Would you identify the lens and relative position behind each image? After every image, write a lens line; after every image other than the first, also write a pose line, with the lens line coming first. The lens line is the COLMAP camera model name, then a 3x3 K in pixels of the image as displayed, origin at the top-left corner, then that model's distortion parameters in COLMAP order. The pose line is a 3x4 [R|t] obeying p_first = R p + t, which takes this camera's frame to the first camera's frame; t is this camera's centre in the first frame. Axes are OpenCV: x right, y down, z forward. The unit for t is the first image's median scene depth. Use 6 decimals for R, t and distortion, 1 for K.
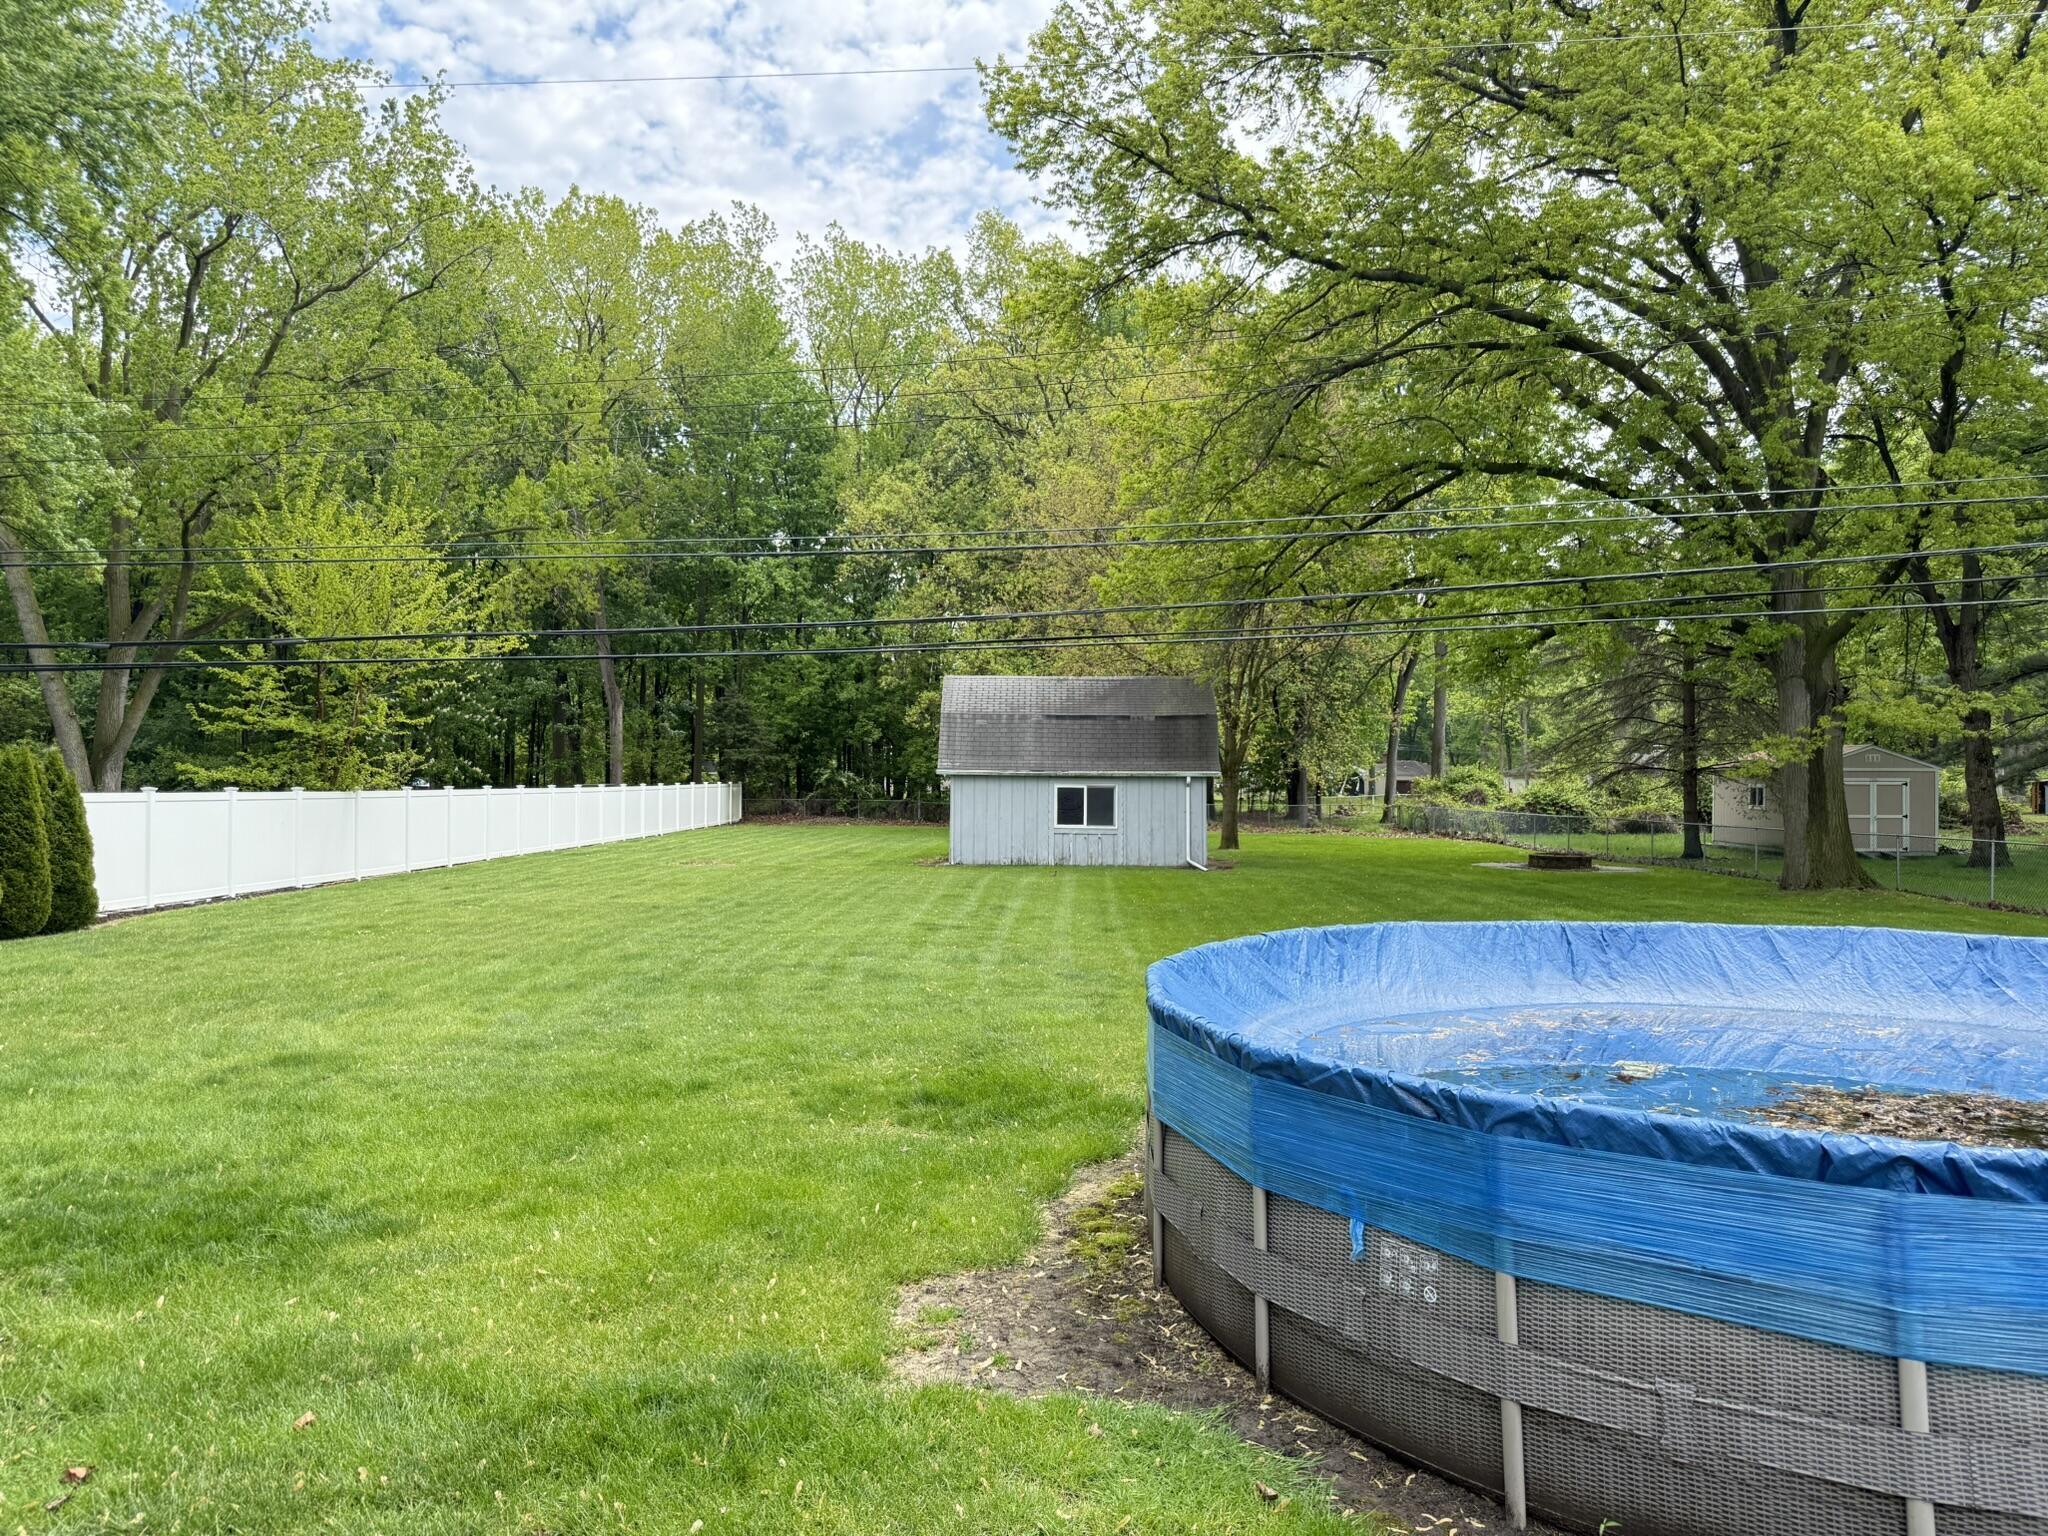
lens RADIAL K [[1430.8, 0, 1008.8], [0, 1430.8, 764.1], [0, 0, 1]] dist [0.031181, -0.051983]
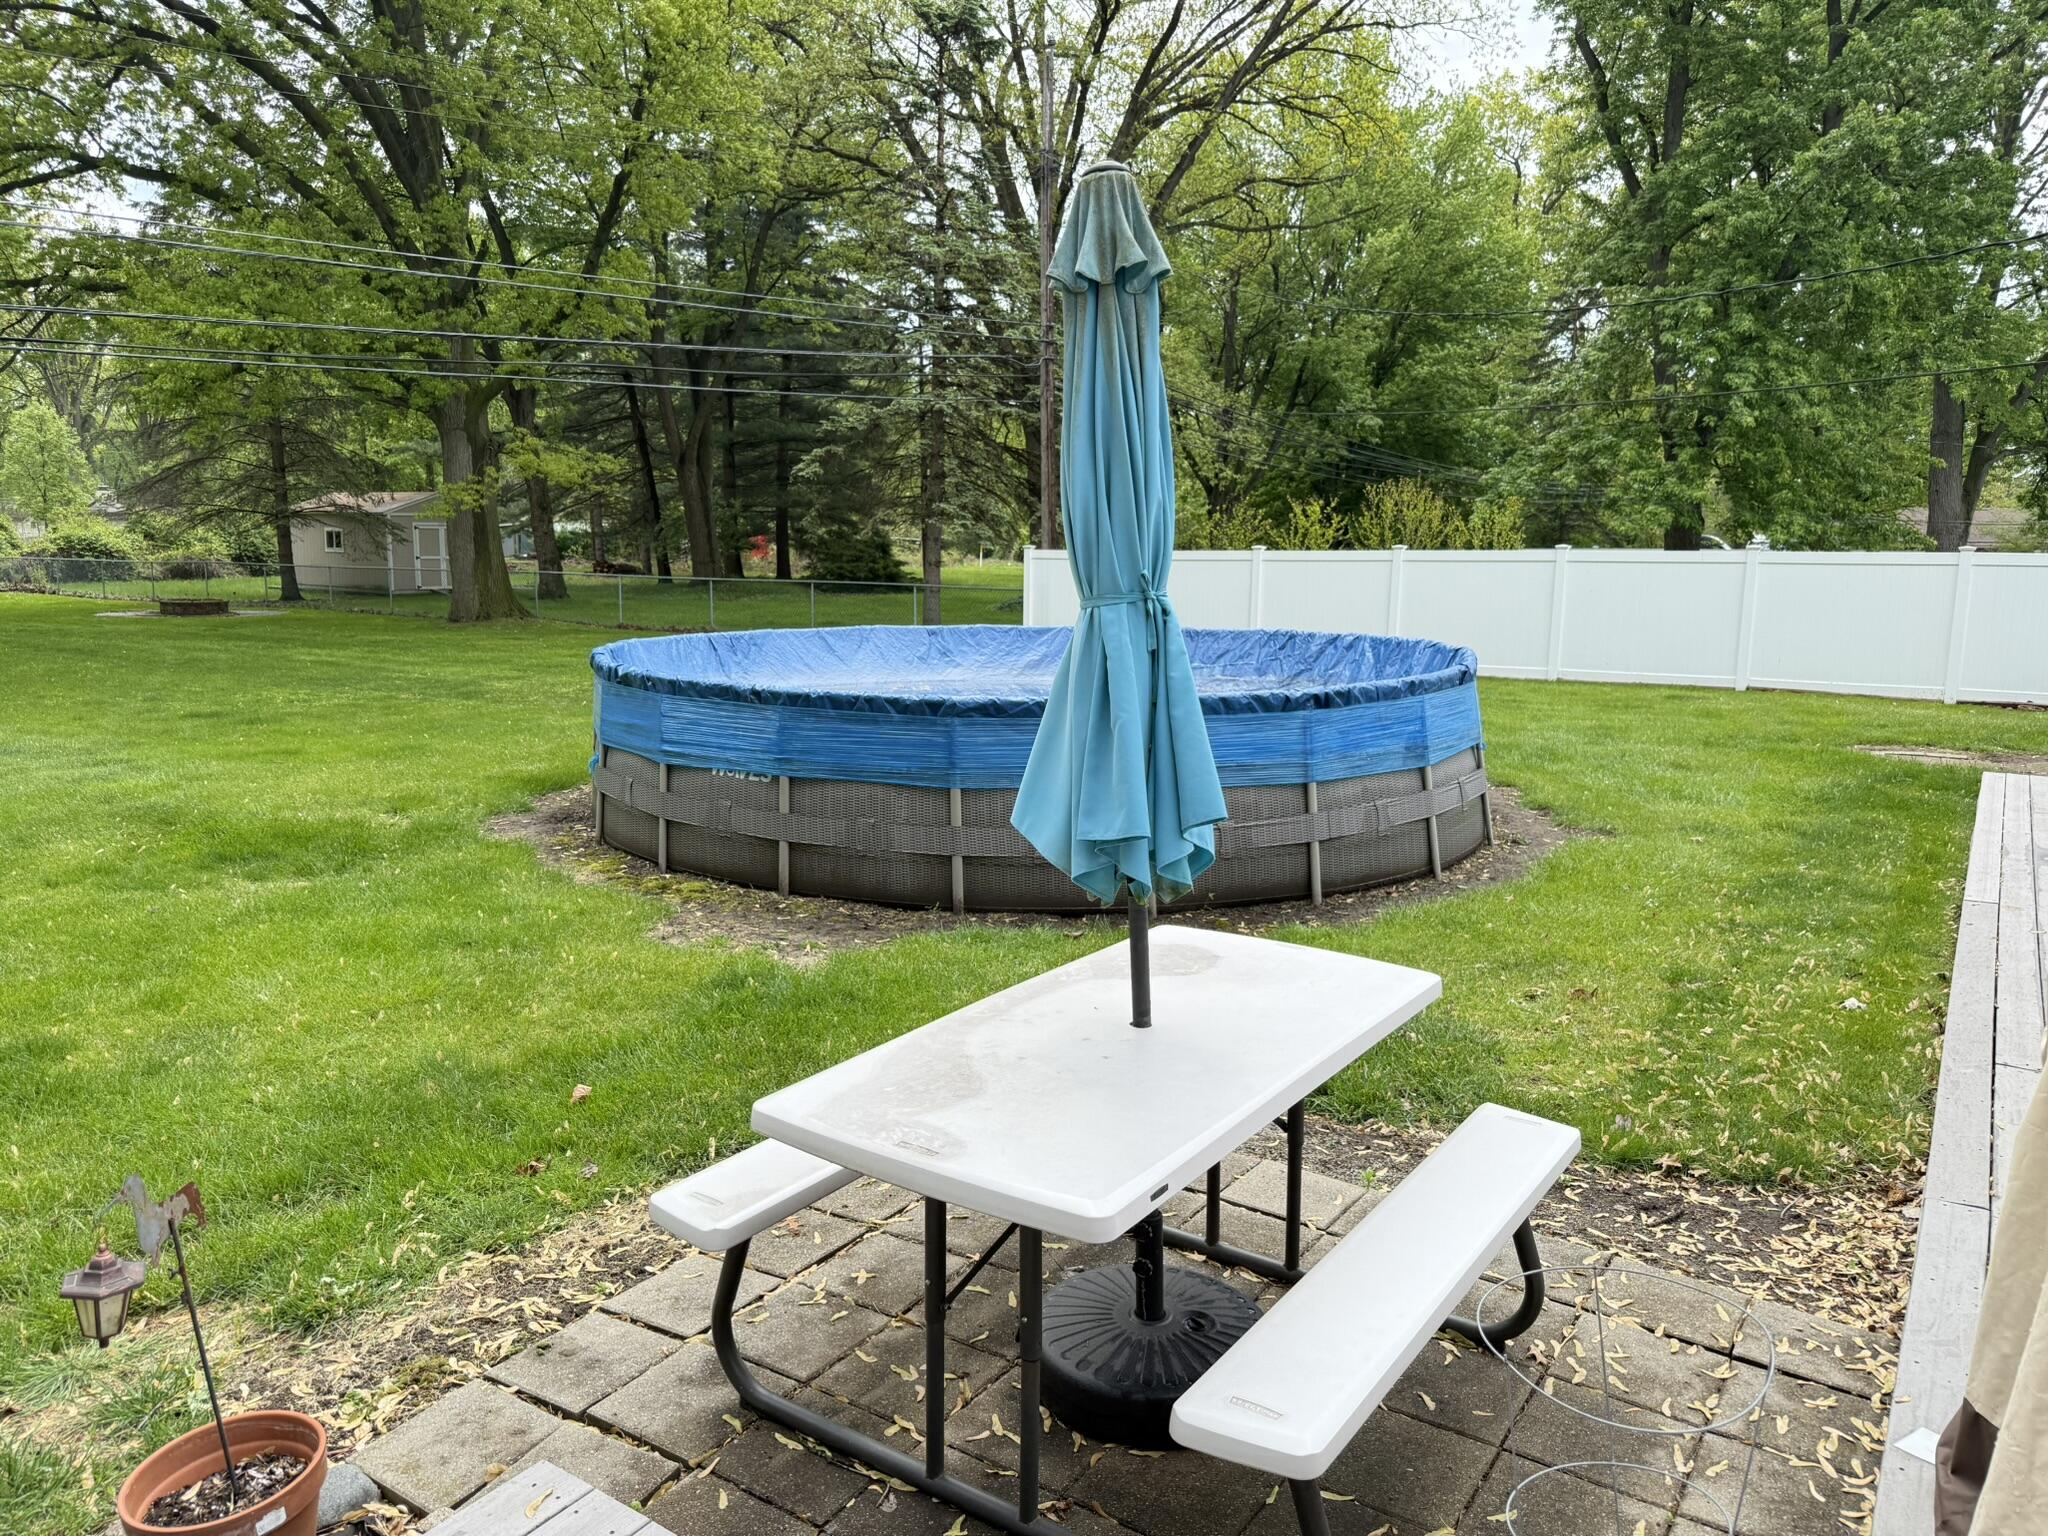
lens RADIAL K [[1430.8, 0, 1008.8], [0, 1430.8, 764.1], [0, 0, 1]] dist [0.031181, -0.051983]
pose [[0.523834, -0.133846, 0.841239, -0.130949], [-0.016559, 0.985791, 0.167156, 0.000368], [-0.851659, -0.101492, 0.514175, 0.017465]]
